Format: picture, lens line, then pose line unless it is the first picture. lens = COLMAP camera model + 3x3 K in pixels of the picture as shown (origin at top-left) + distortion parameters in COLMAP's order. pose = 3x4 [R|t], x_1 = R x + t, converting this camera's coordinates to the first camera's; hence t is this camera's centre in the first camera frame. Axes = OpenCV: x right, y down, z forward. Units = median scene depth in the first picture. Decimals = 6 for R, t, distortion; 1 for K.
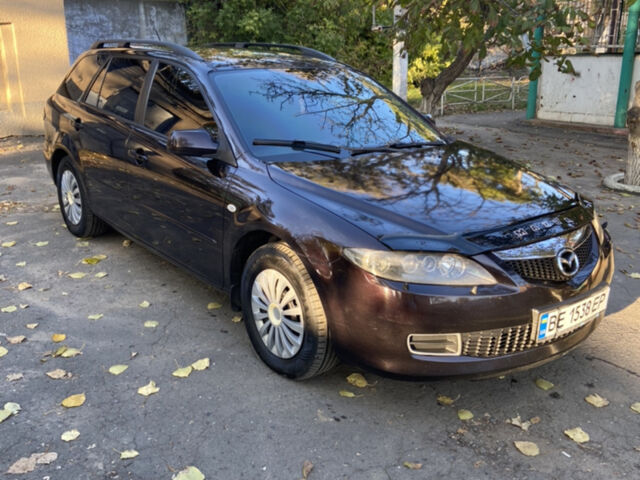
lens RADIAL K [[626.9, 0, 319.4], [0, 626.9, 242.3], [0, 0, 1]] dist [0.060315, 0.000000]
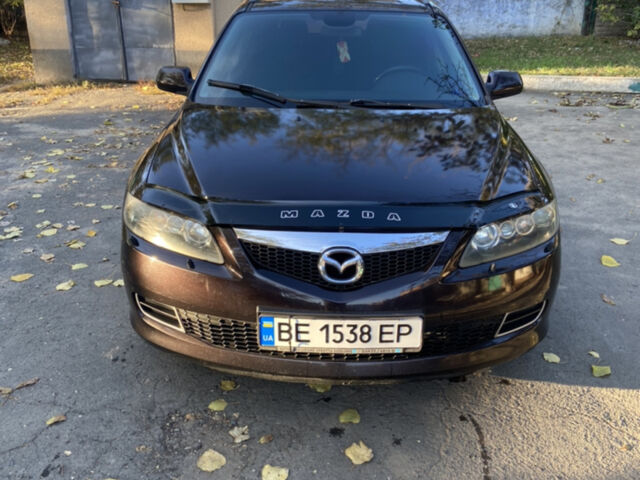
lens RADIAL K [[626.9, 0, 320.3], [0, 626.9, 238.3], [0, 0, 1]] dist [0.060315, 0.000000]
pose [[0.768778, 0.221355, -0.599985, 0.785686], [-0.188452, 0.974941, 0.118219, -0.081564], [0.611118, 0.022184, 0.791228, 0.372211]]
